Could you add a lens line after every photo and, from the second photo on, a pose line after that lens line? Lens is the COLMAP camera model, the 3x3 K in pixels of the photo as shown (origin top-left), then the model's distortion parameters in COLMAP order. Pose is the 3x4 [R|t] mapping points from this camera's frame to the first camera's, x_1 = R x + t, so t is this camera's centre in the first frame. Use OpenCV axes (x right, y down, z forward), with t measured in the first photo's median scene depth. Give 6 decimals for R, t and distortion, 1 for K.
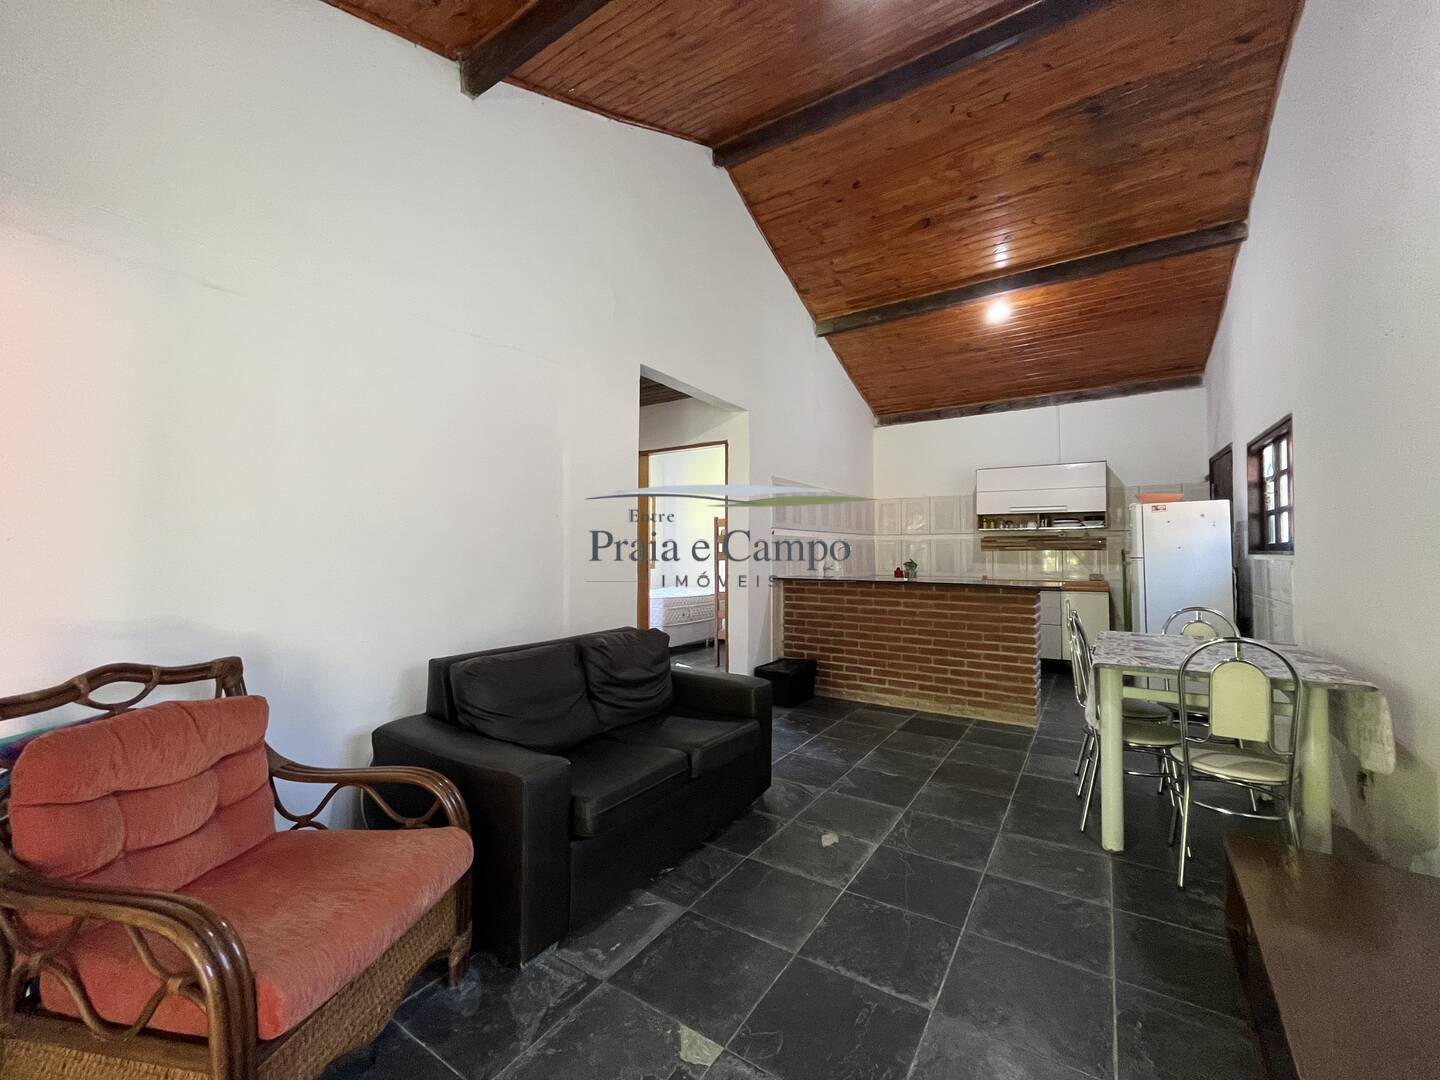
lens RADIAL K [[583.3, 0, 713.8], [0, 583.3, 538.3], [0, 0, 1]] dist [-0.003369, 0.000268]
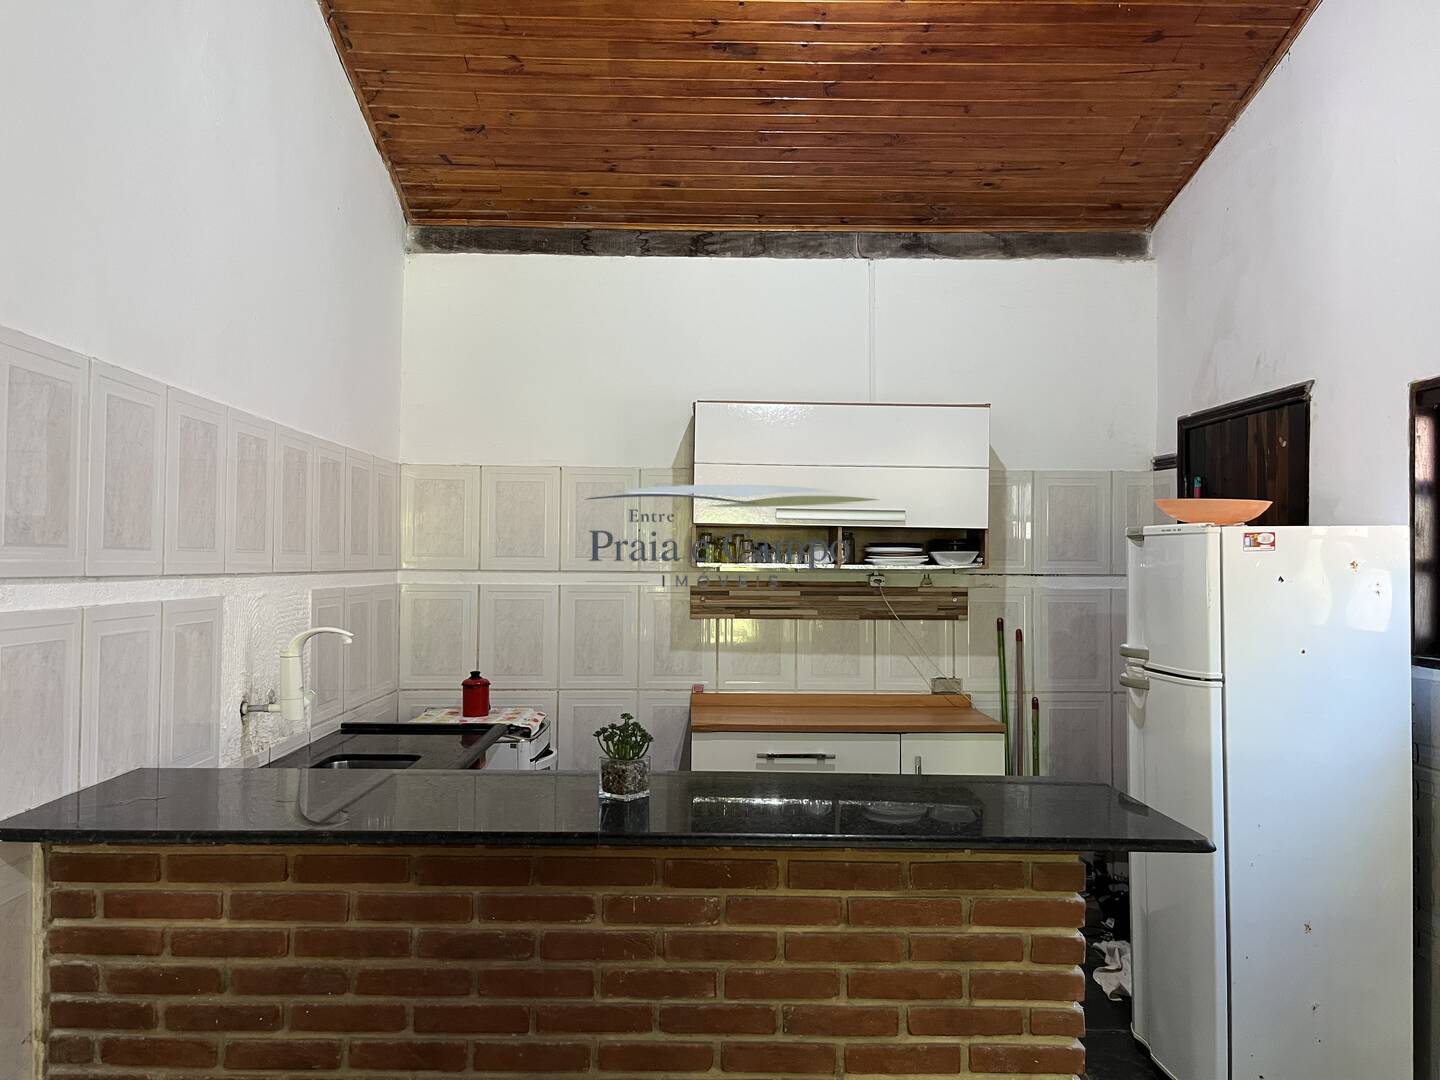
lens RADIAL K [[1084.8, 0, 715.8], [0, 1084.8, 543.1], [0, 0, 1]] dist [0.056808, -0.074643]
pose [[0.818280, 0.017566, 0.574552, 0.075312], [-0.021664, 0.999765, 0.000288, -0.030741], [-0.574412, -0.012683, 0.818468, 0.458050]]
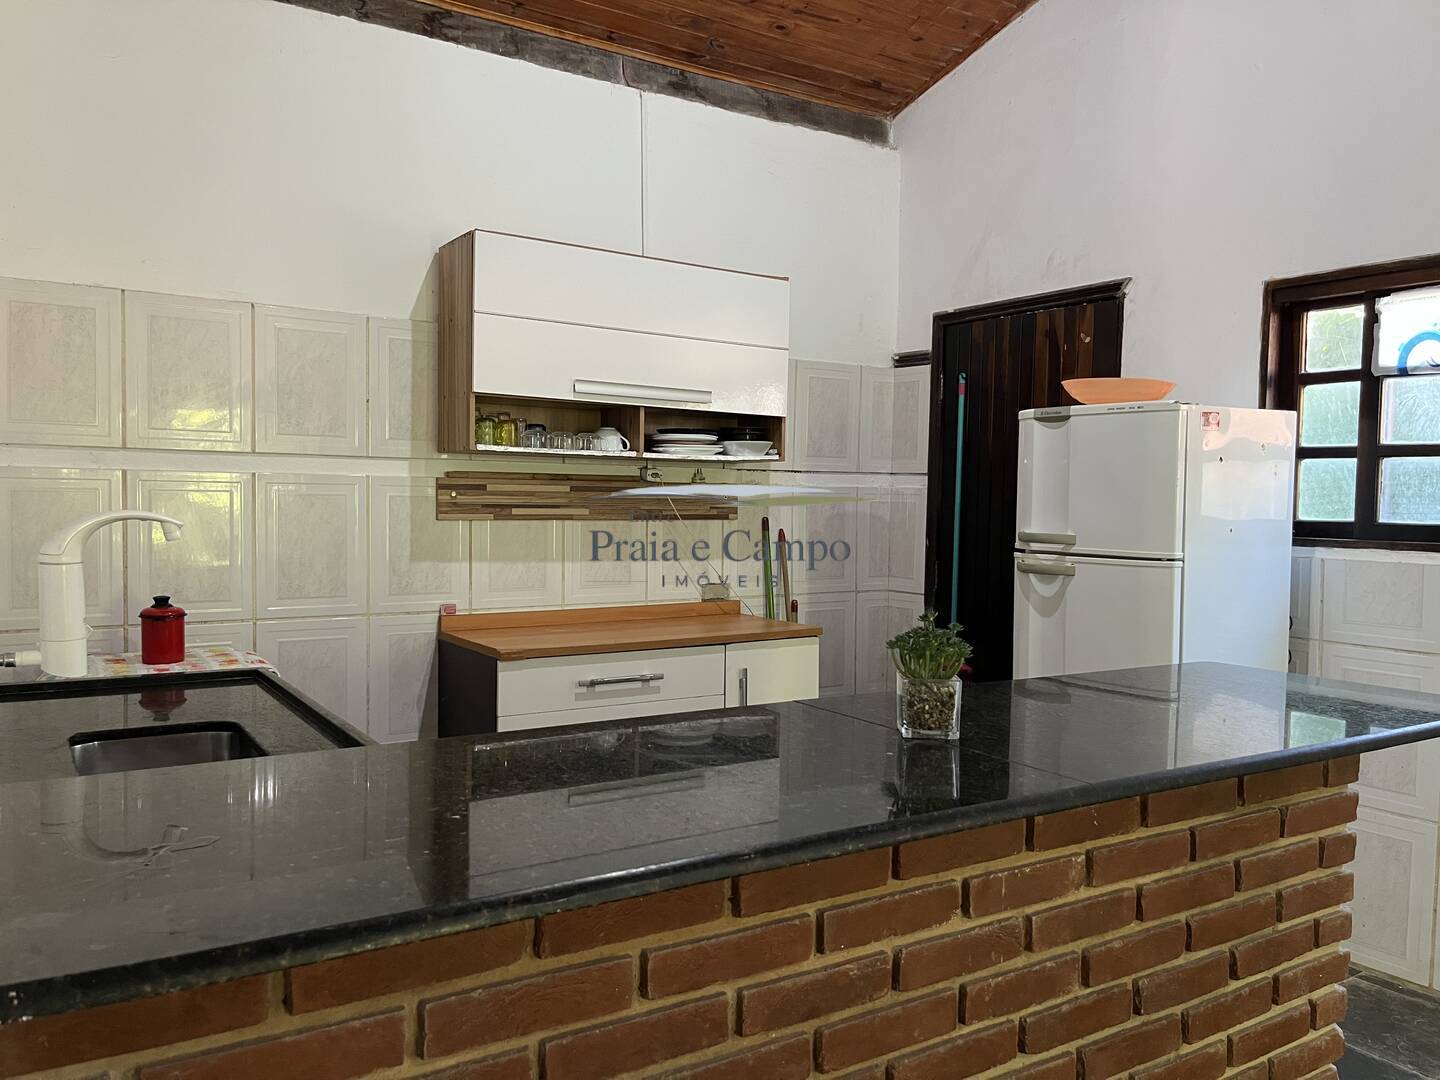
lens RADIAL K [[1084.8, 0, 708.5], [0, 1084.8, 546.7], [0, 0, 1]] dist [0.056808, -0.074643]
pose [[0.400450, -0.033896, 0.915691, 0.016371], [-0.035851, 0.997971, 0.052620, 0.001311], [-0.915617, -0.053901, 0.398423, 0.721477]]
